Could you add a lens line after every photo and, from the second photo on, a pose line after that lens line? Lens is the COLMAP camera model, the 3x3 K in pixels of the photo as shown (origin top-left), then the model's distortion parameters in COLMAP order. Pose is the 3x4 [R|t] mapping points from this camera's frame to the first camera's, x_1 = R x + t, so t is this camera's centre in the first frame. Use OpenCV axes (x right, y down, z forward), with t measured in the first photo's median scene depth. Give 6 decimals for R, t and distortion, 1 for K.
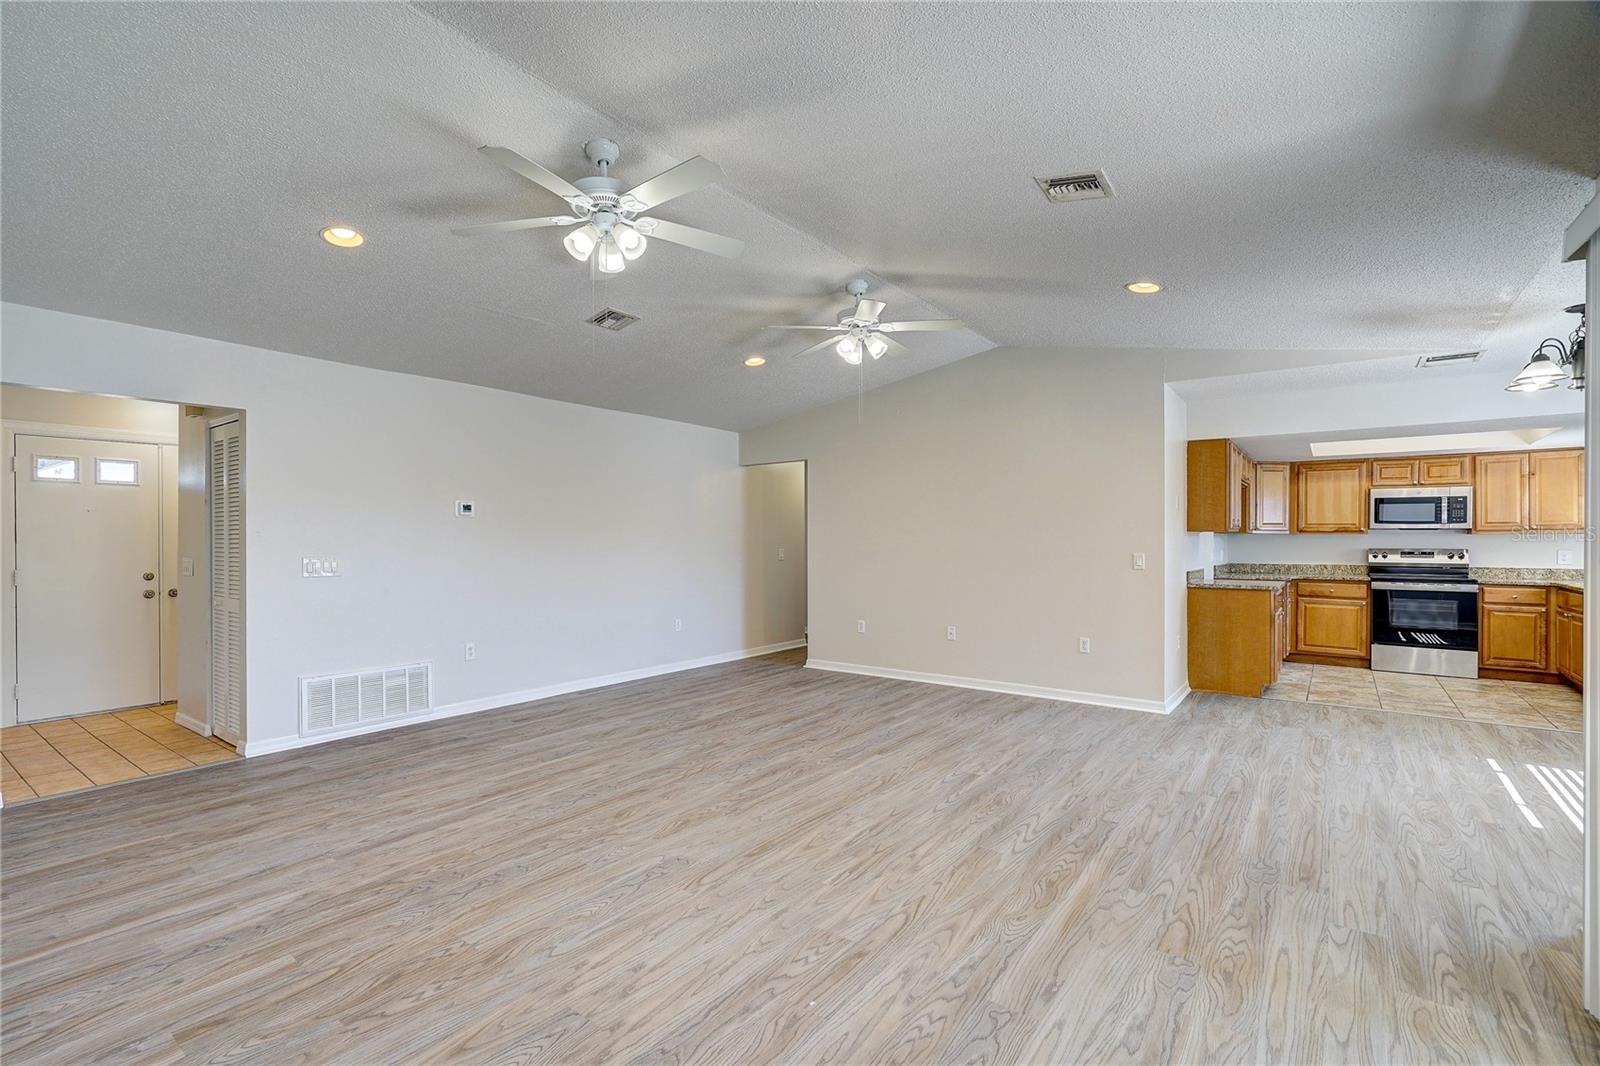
lens RADIAL K [[716.9, 0, 796.3], [0, 716.9, 539.4], [0, 0, 1]] dist [-0.005581, 0.002732]
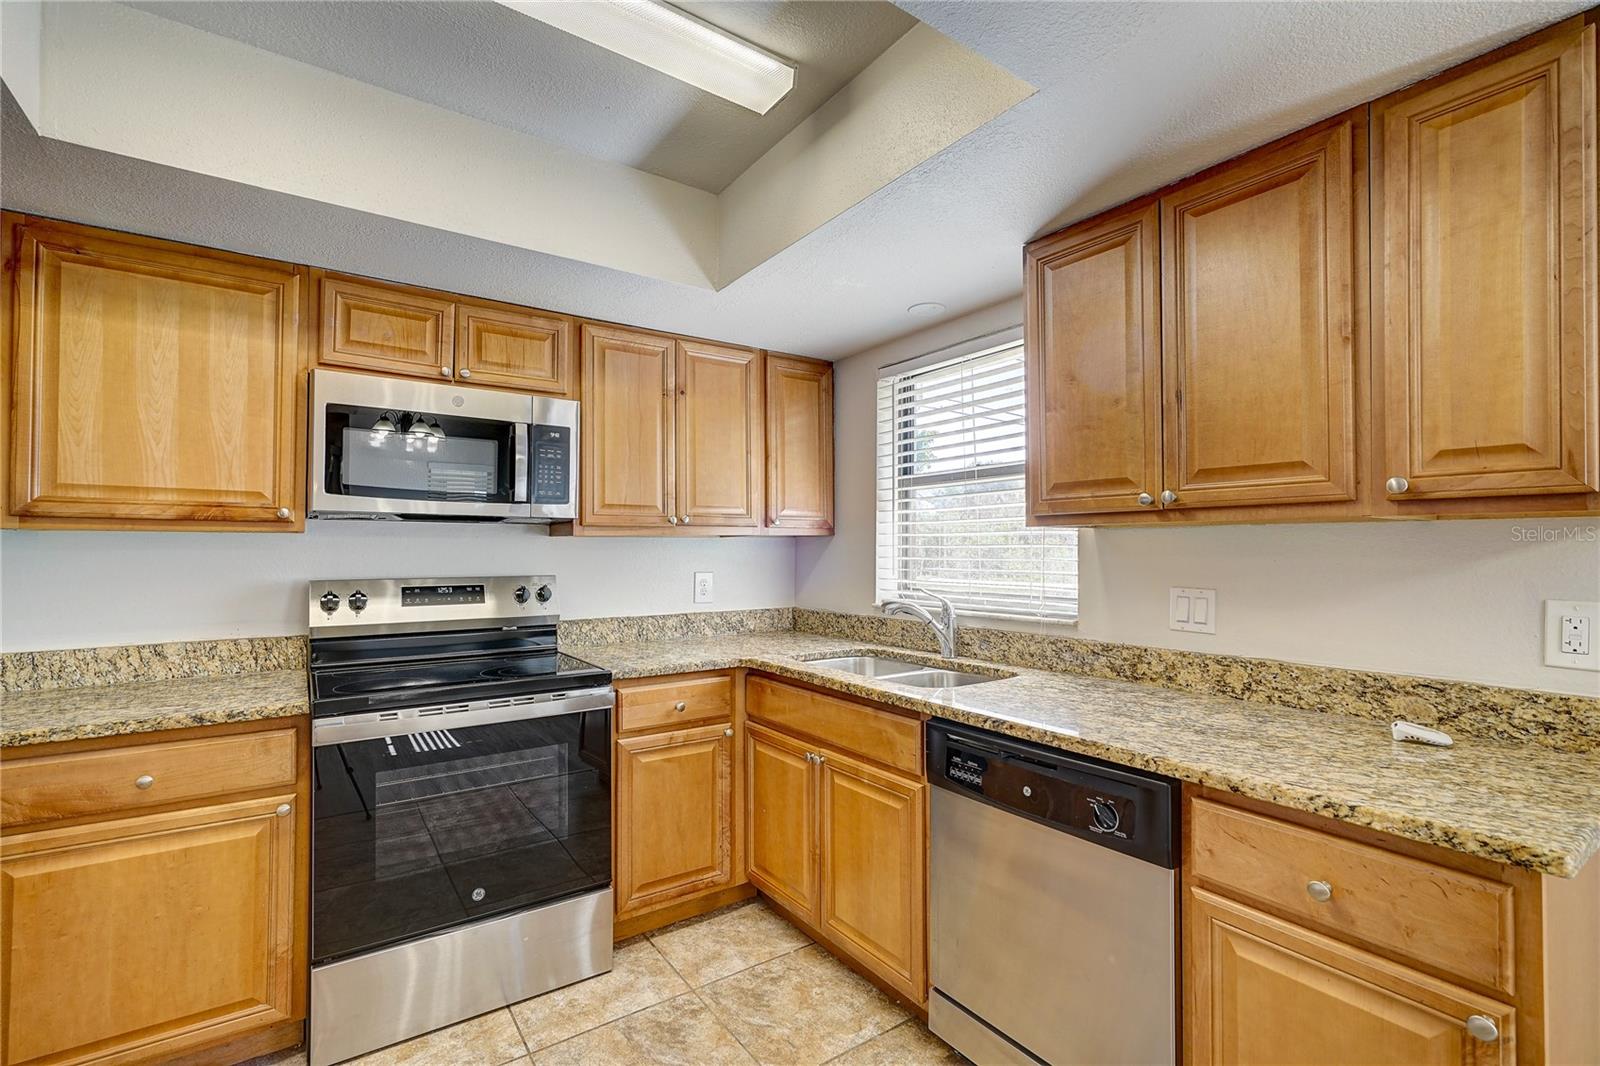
lens RADIAL K [[716.9, 0, 794.6], [0, 716.9, 540.1], [0, 0, 1]] dist [-0.005581, 0.002732]
pose [[0.320473, 0.009955, 0.947205, 1.036575], [0.002761, 0.999931, -0.011443, -0.000624], [-0.947254, 0.006282, 0.320424, 1.268086]]
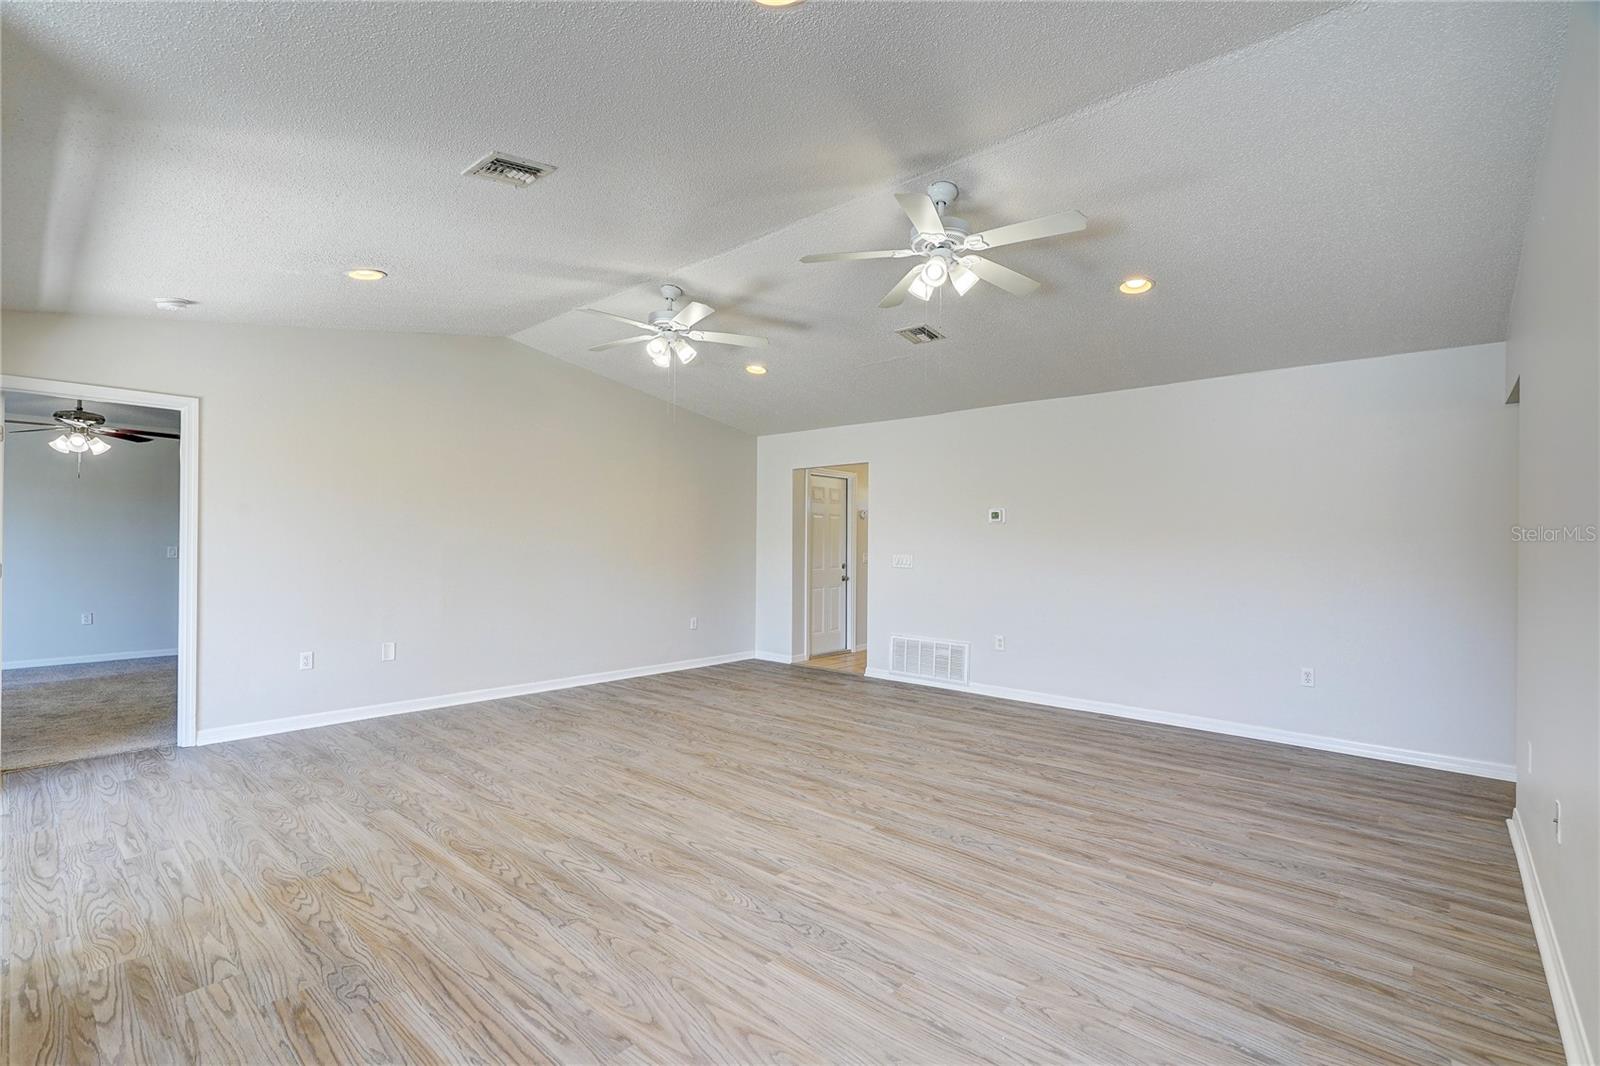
lens RADIAL K [[716.9, 0, 794.2], [0, 716.9, 541.1], [0, 0, 1]] dist [-0.005581, 0.002732]
pose [[-0.092802, -0.001746, -0.995683, 0.891152], [-0.006636, 0.999977, -0.001135, 0.000557], [0.995662, 0.006502, -0.092812, 1.005684]]
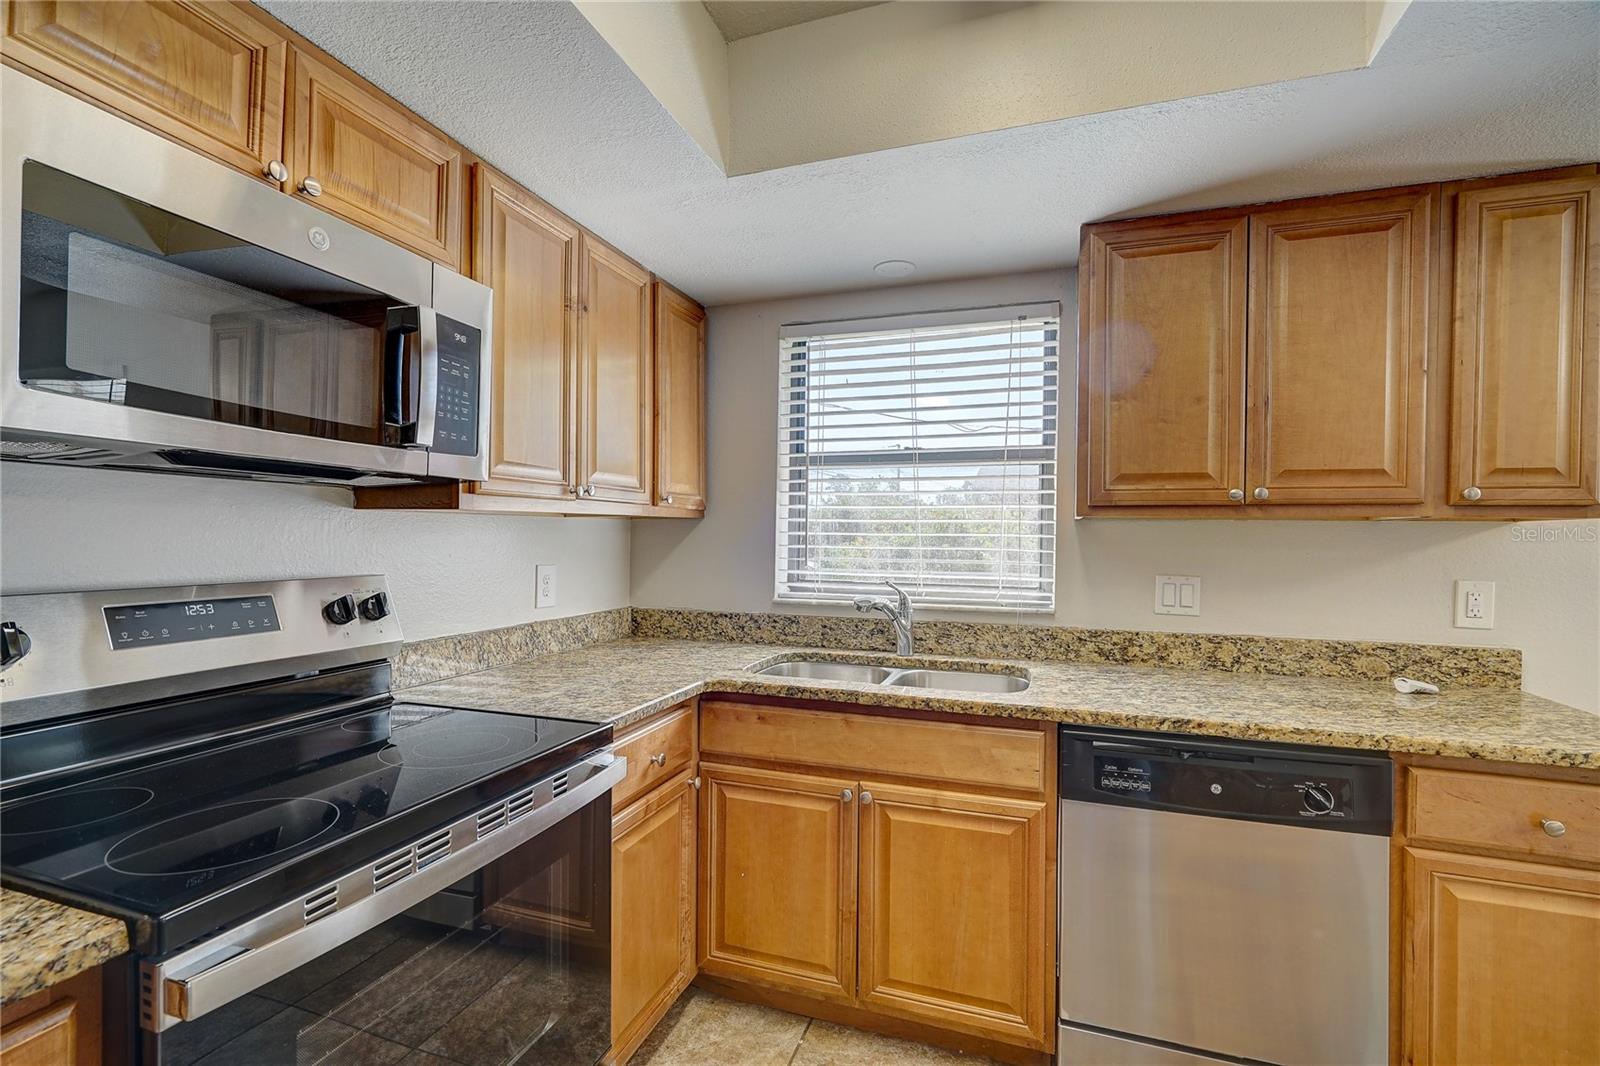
lens RADIAL K [[716.9, 0, 794.7], [0, 716.9, 540.3], [0, 0, 1]] dist [-0.005581, 0.002732]
pose [[-0.298796, -0.010559, 0.954259, 1.146249], [-0.010643, 0.999913, 0.007732, -0.000578], [-0.954258, -0.007846, -0.298882, 1.581580]]
